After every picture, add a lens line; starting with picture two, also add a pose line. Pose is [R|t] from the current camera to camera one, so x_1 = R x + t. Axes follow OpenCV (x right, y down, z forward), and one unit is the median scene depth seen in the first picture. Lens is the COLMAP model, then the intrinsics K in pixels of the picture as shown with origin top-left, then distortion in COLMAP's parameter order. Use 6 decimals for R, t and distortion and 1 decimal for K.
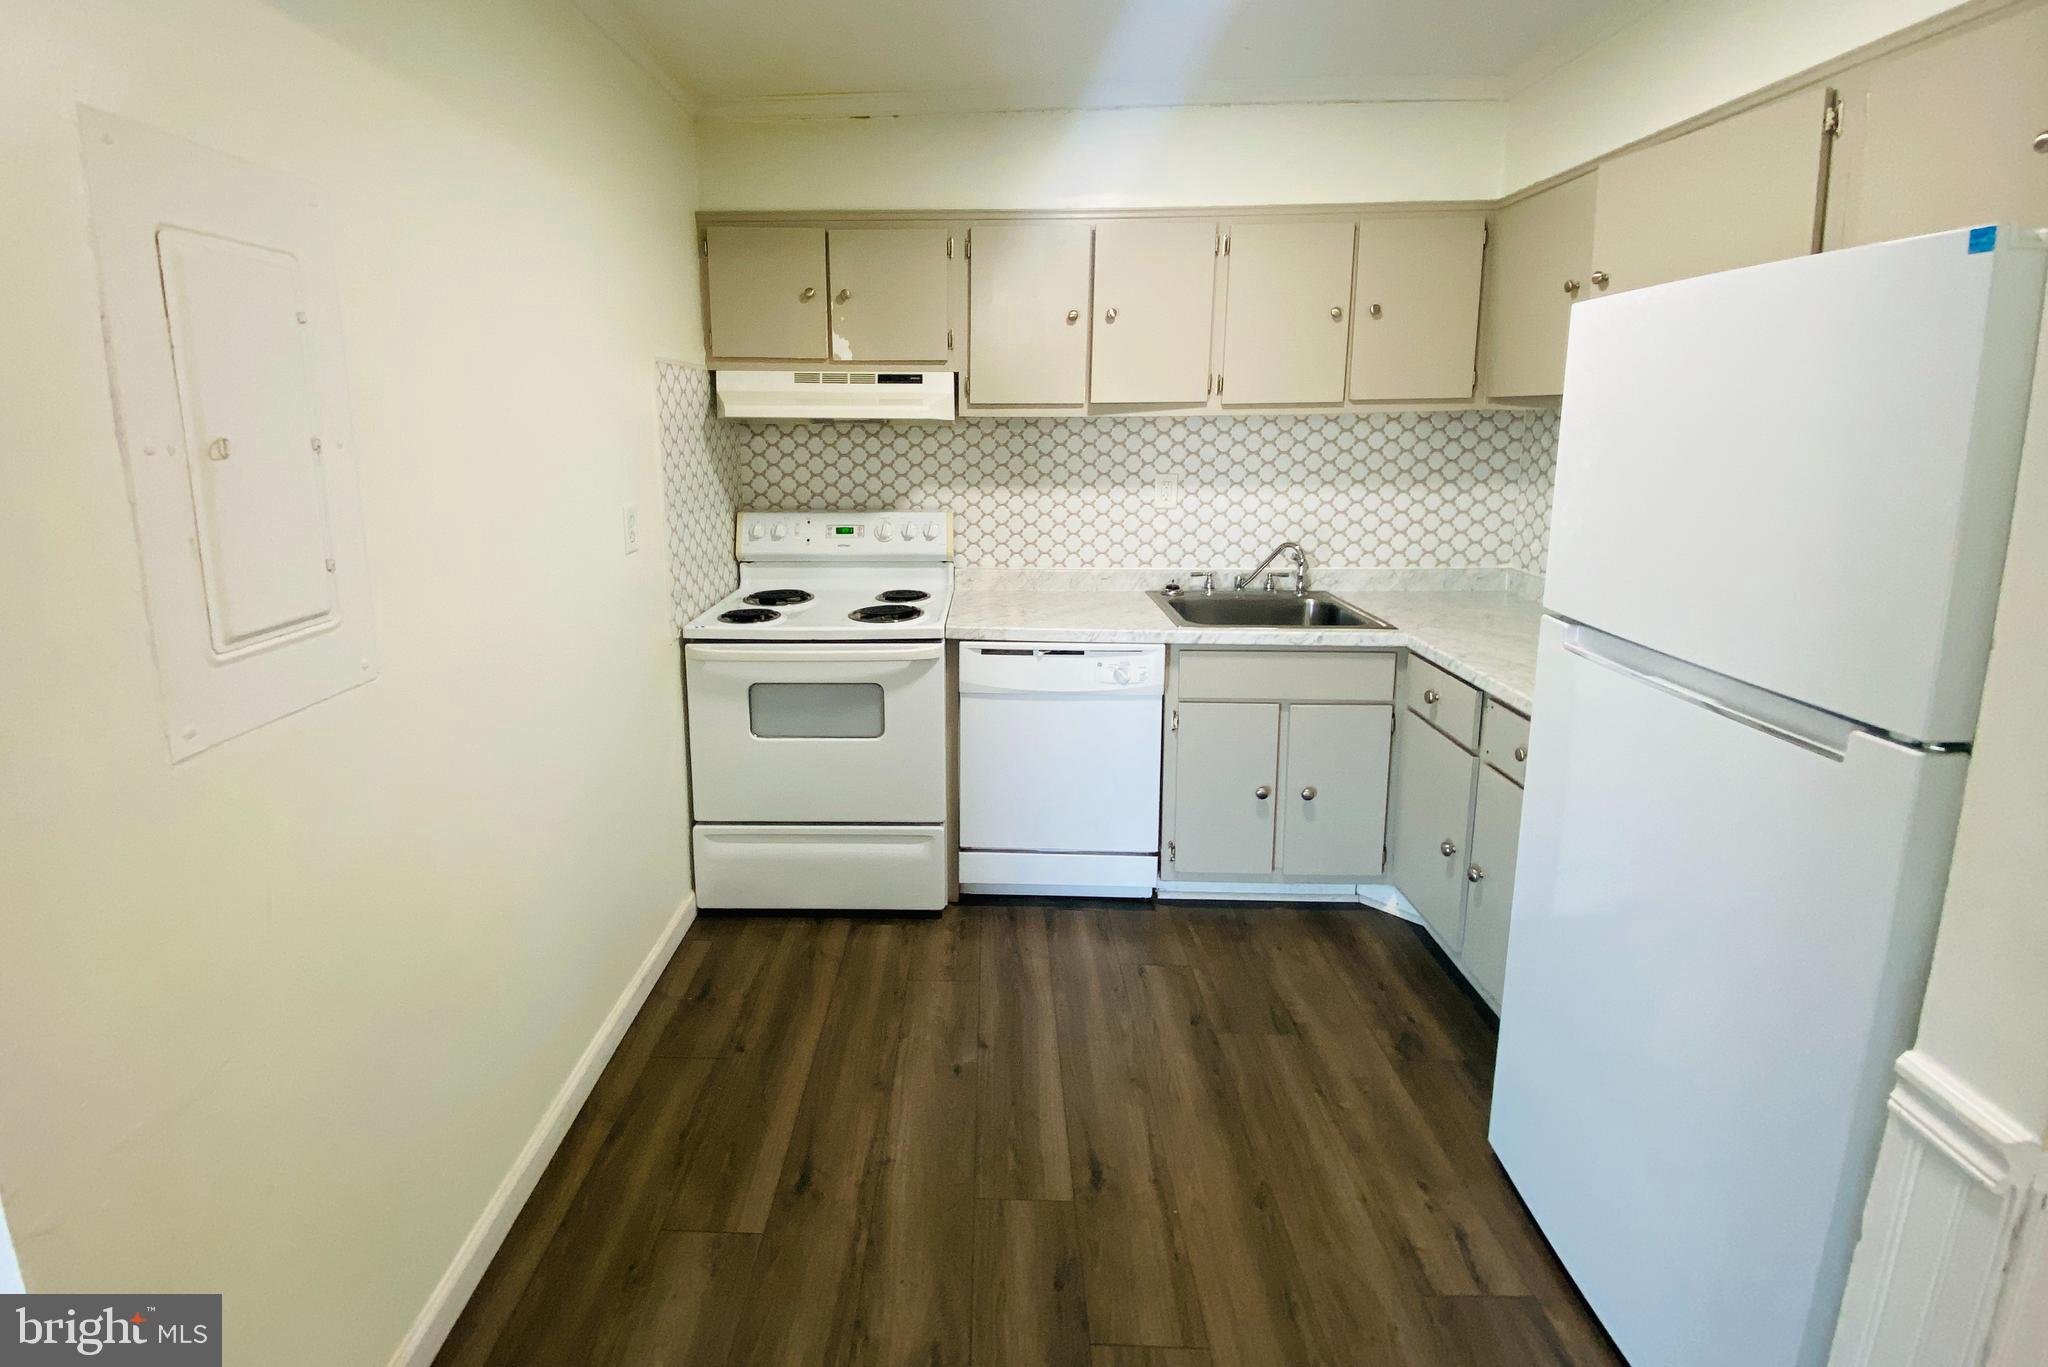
lens RADIAL K [[822.7, 0, 1022.4], [0, 822.7, 541.9], [0, 0, 1]] dist [0.024944, -0.000256]
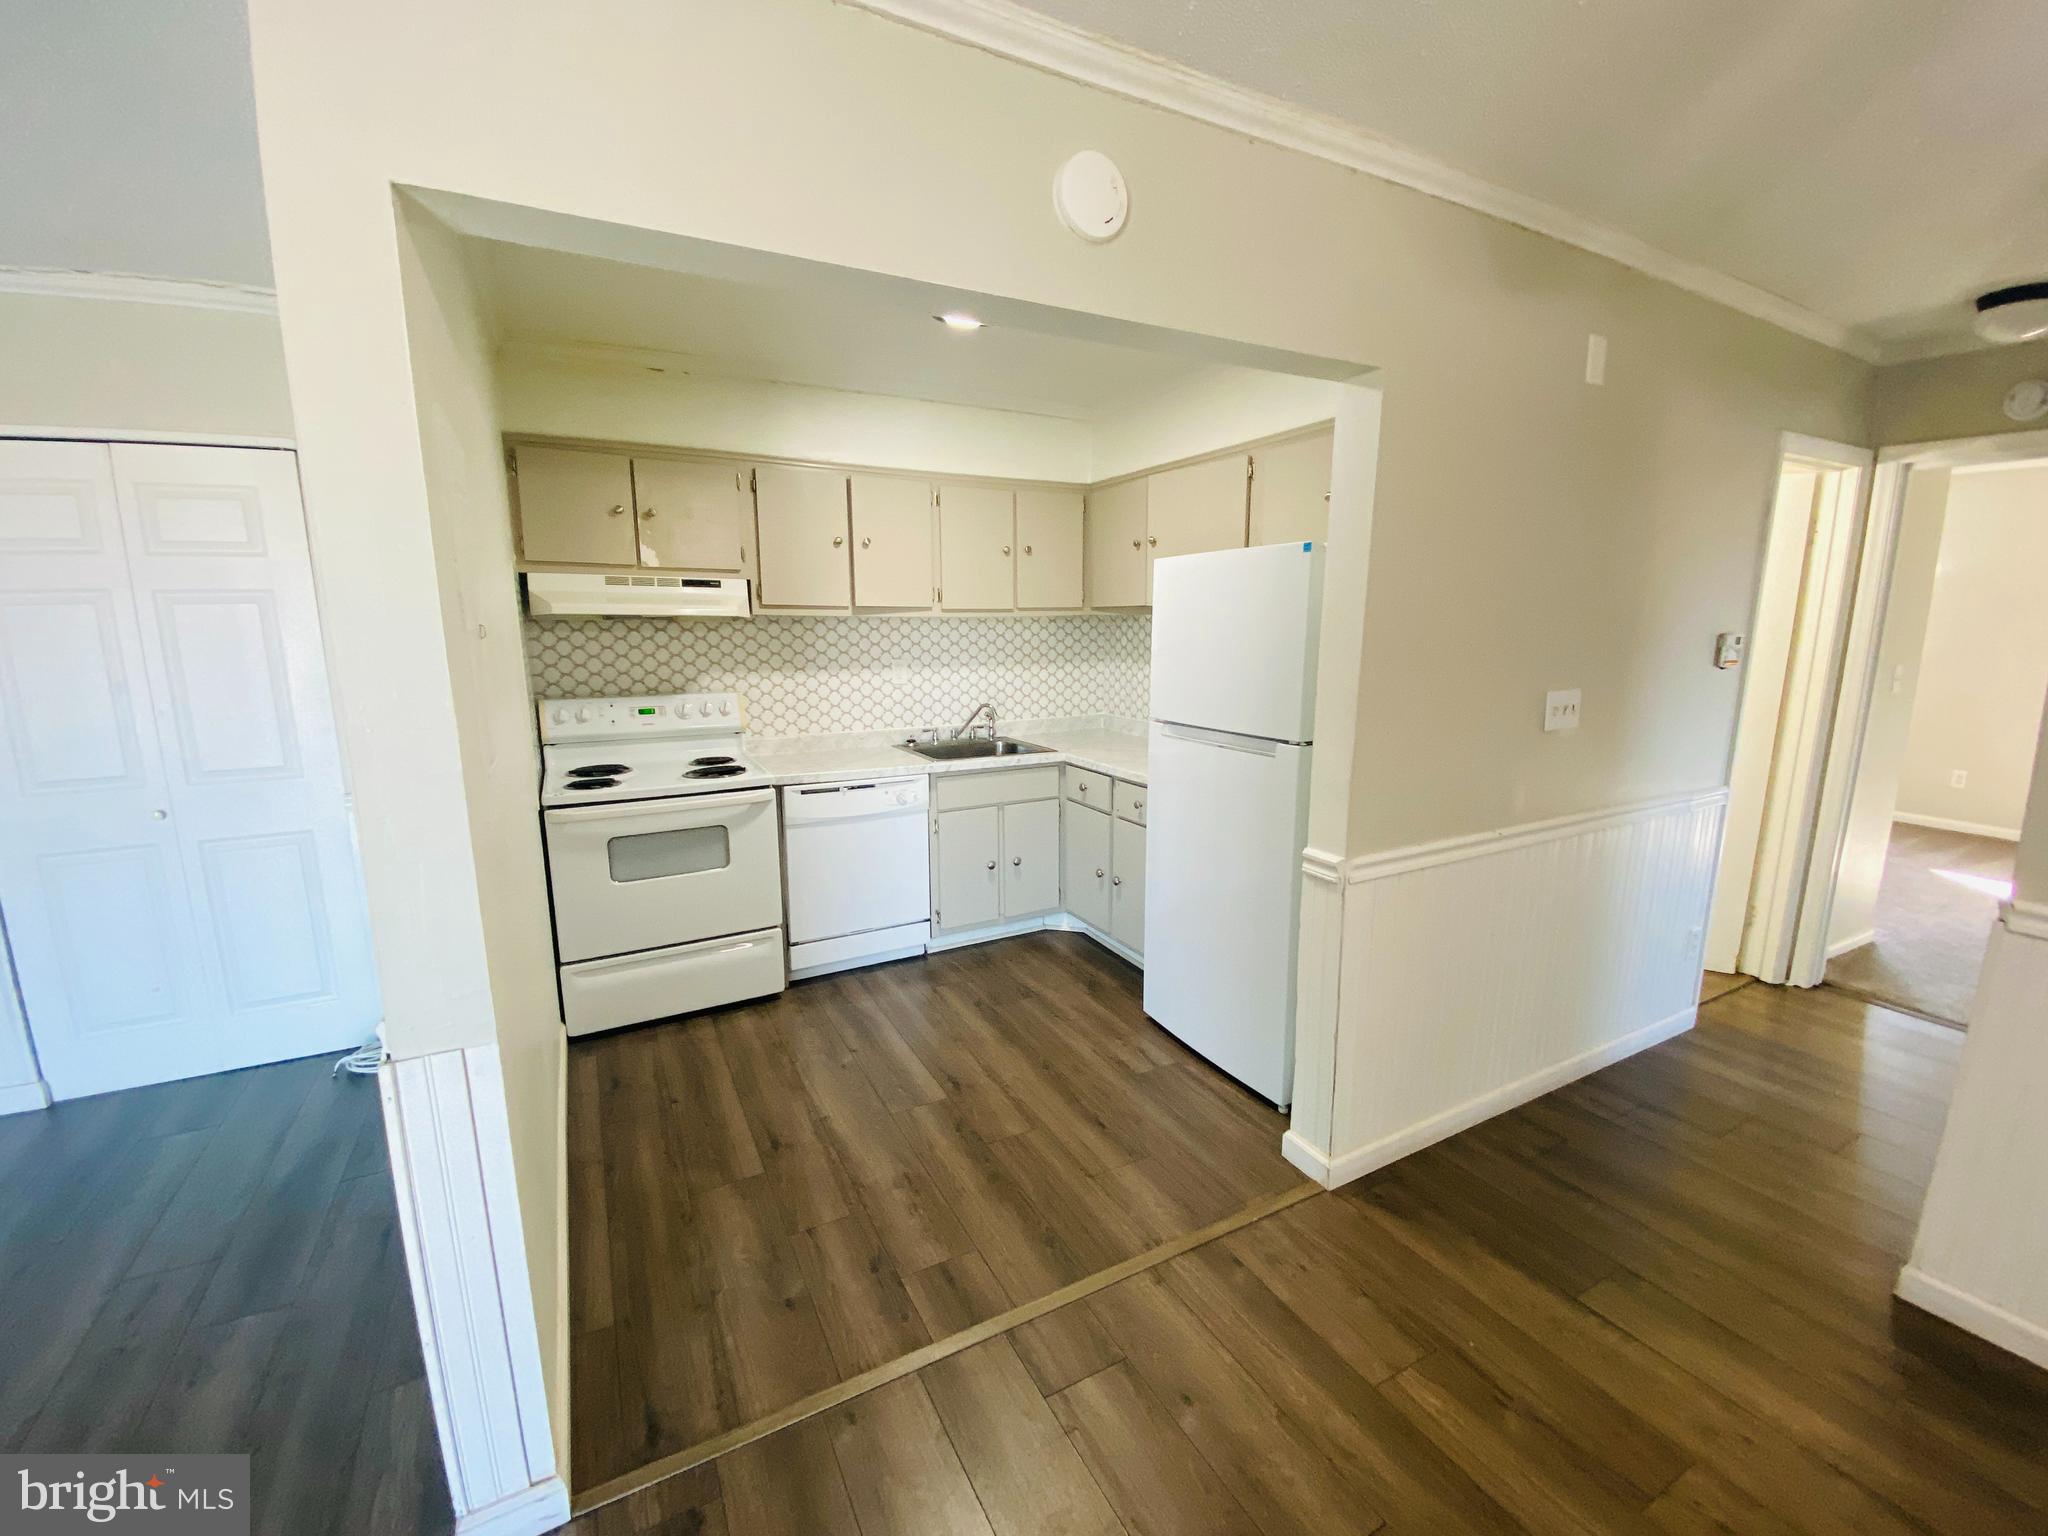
lens RADIAL K [[836.1, 0, 1024.0], [0, 836.1, 768.0], [0, 0, 1]] dist [0.017699, -0.015608]
pose [[0.852169, -0.082708, 0.516689, -0.410581], [0.071202, 0.996573, 0.042092, 0.058843], [-0.518400, 0.000920, 0.855138, -0.325288]]
